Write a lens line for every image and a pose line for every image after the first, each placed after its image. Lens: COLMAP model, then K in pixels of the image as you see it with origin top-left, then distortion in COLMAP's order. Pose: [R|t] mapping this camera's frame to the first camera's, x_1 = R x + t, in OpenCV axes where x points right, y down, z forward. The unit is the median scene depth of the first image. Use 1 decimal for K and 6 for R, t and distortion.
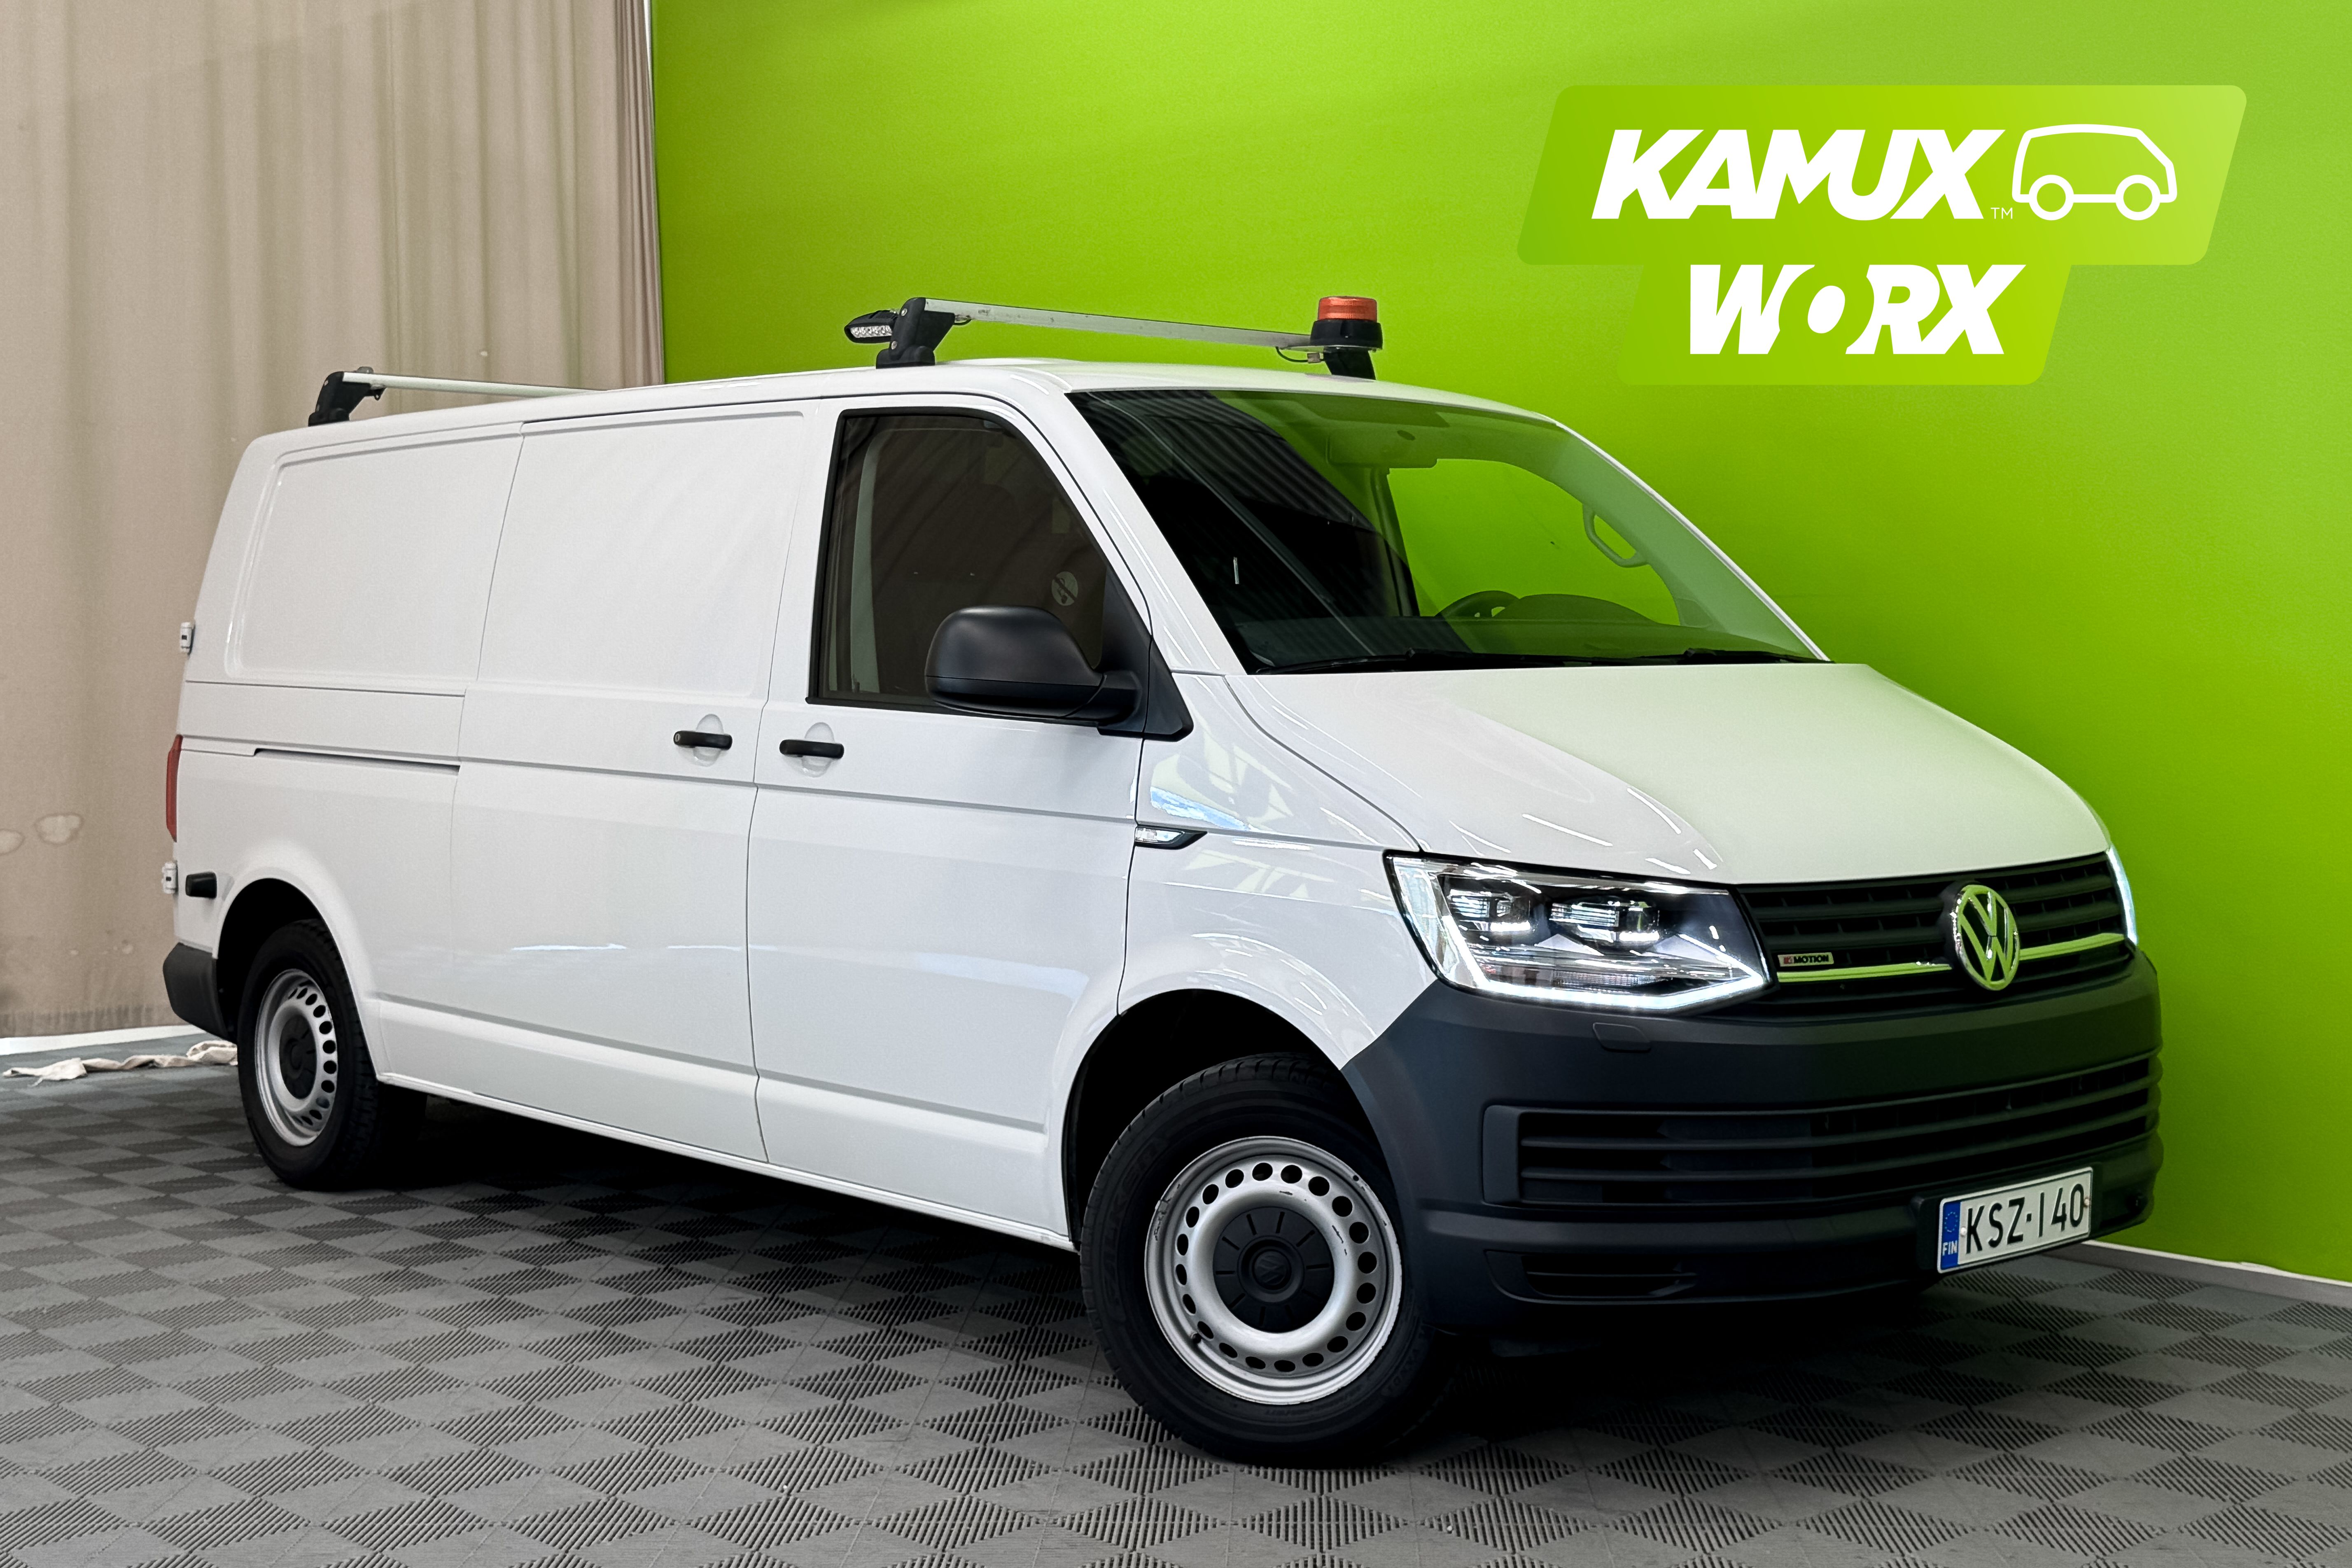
lens RADIAL K [[2987.3, 0, 1230.1], [0, 2987.3, 719.4], [0, 0, 1]] dist [0.110045, 0.000000]
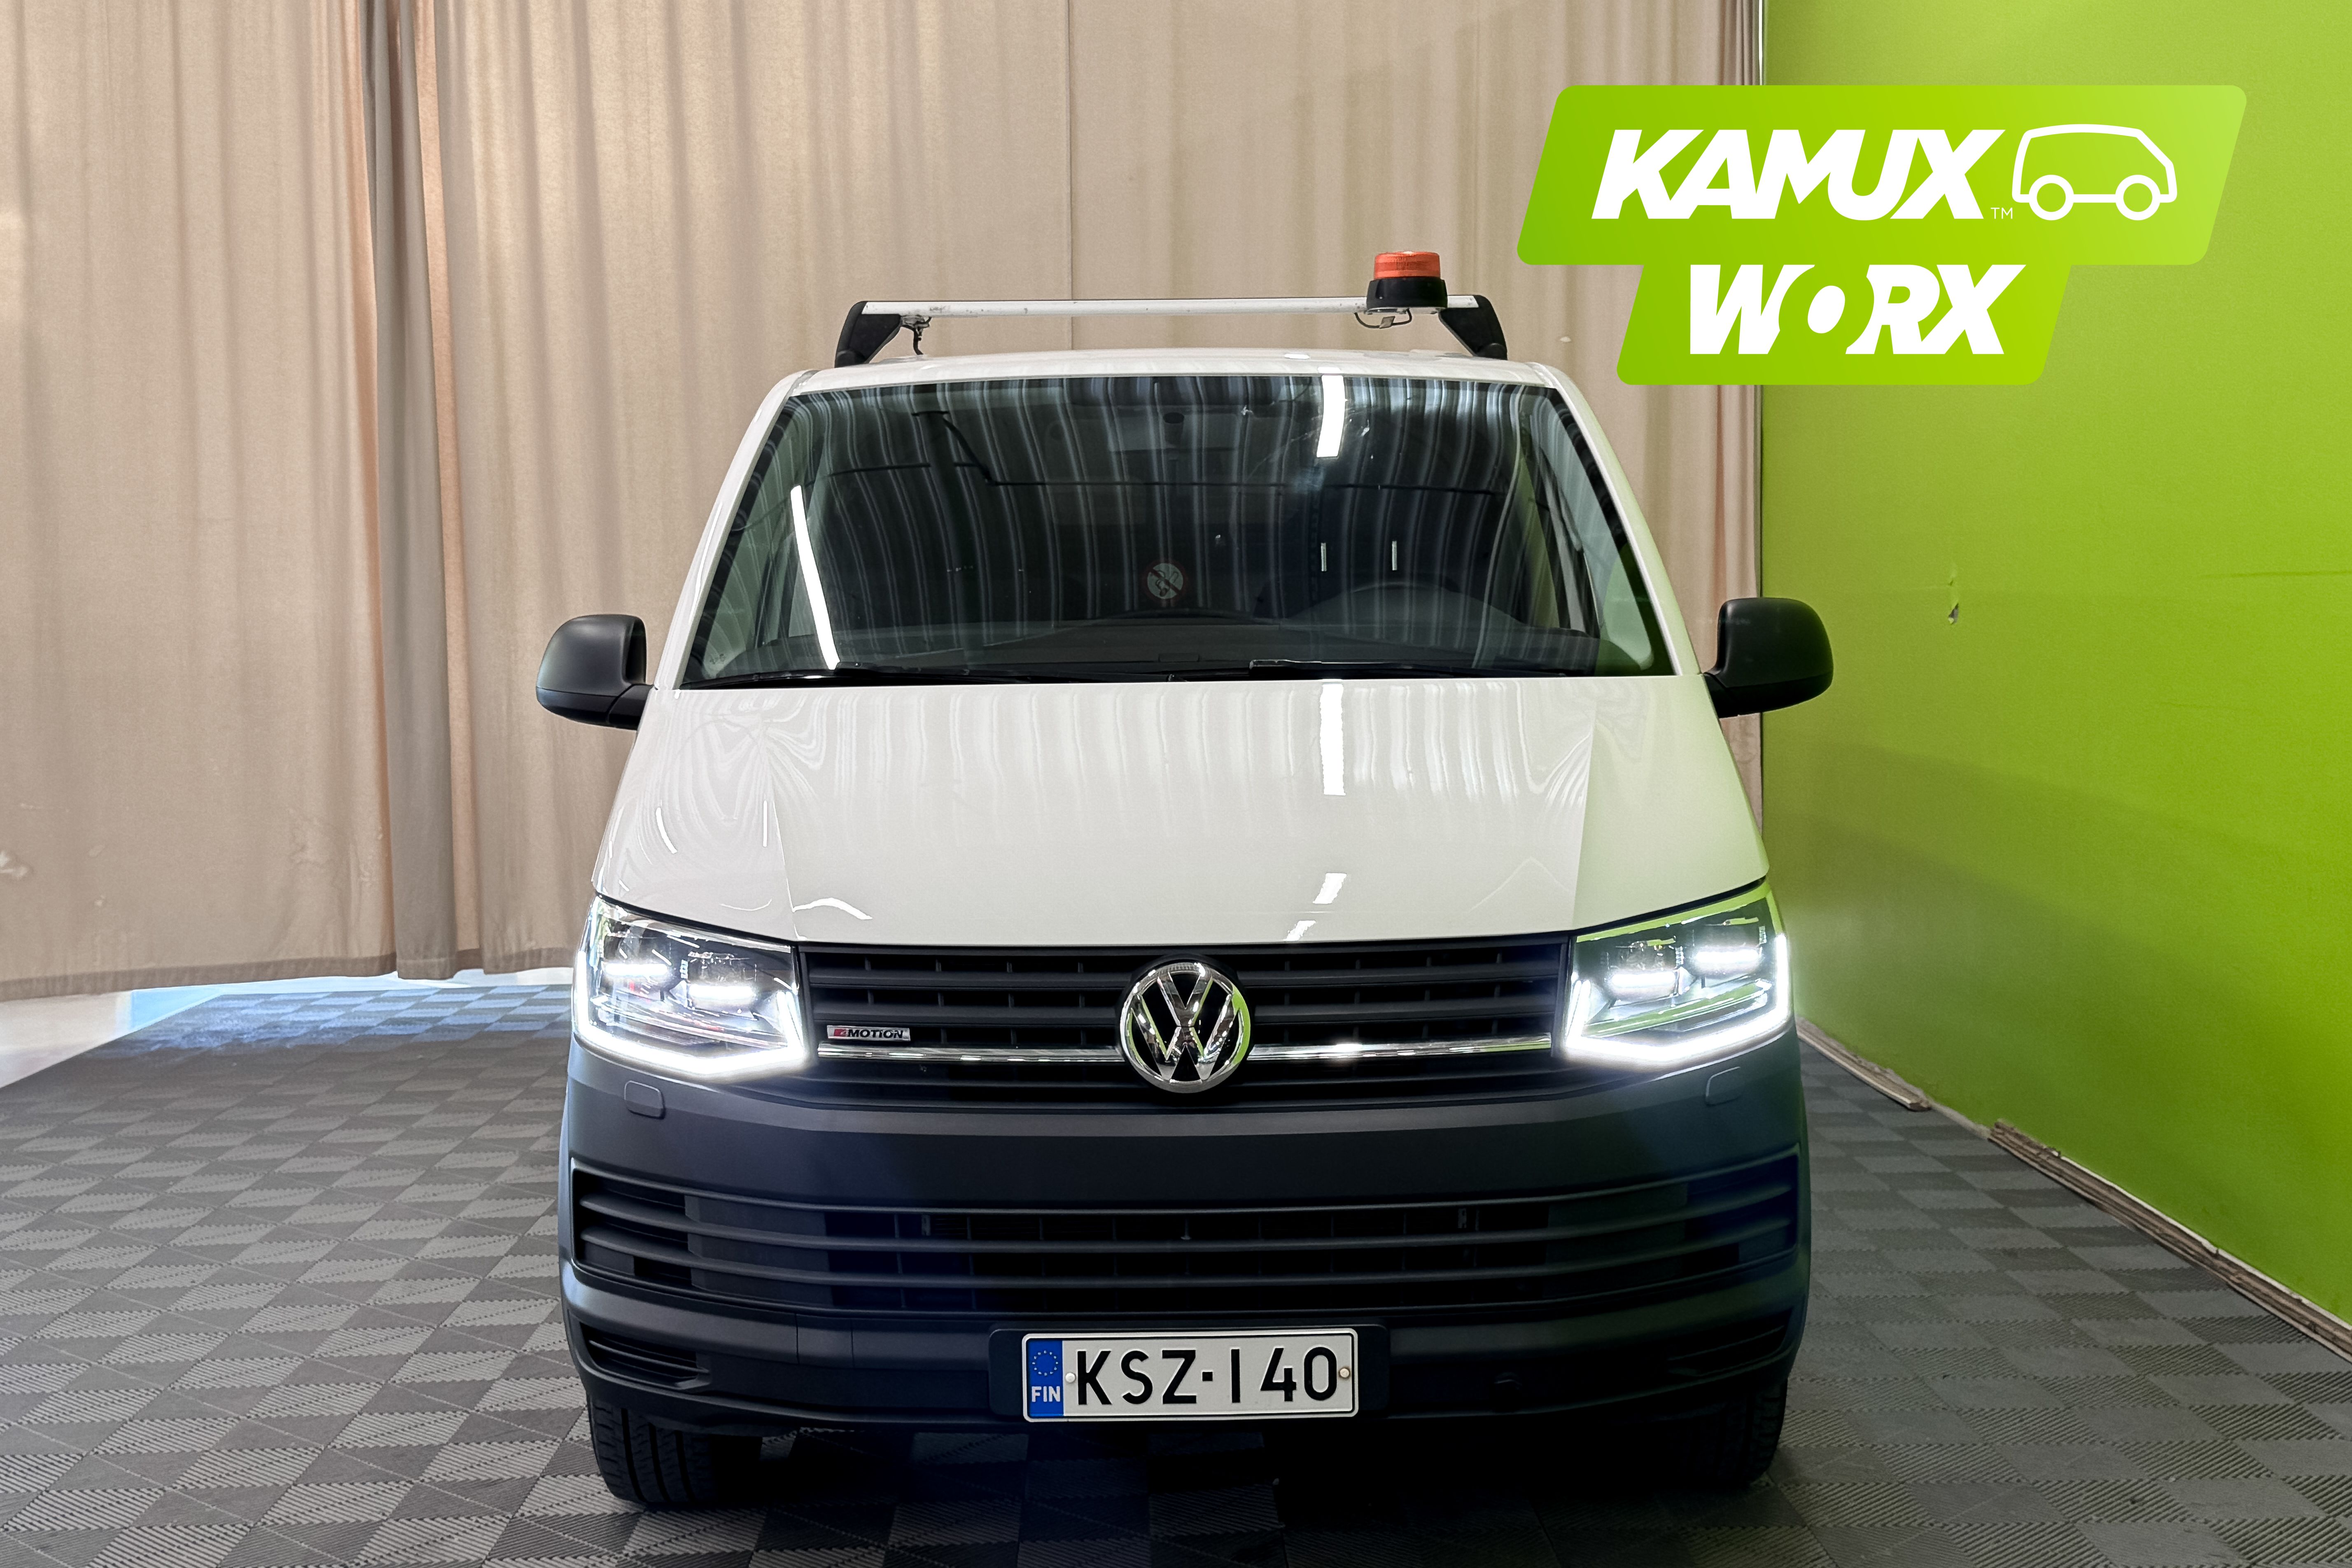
lens RADIAL K [[2786.6, 0, 1180.2], [0, 2786.6, 781.7], [0, 0, 1]] dist [0.090634, 0.000000]
pose [[0.755316, 0.037805, -0.654270, 0.747538], [-0.009578, 0.998865, 0.046659, -0.029062], [0.655291, -0.028976, 0.754820, 0.436504]]
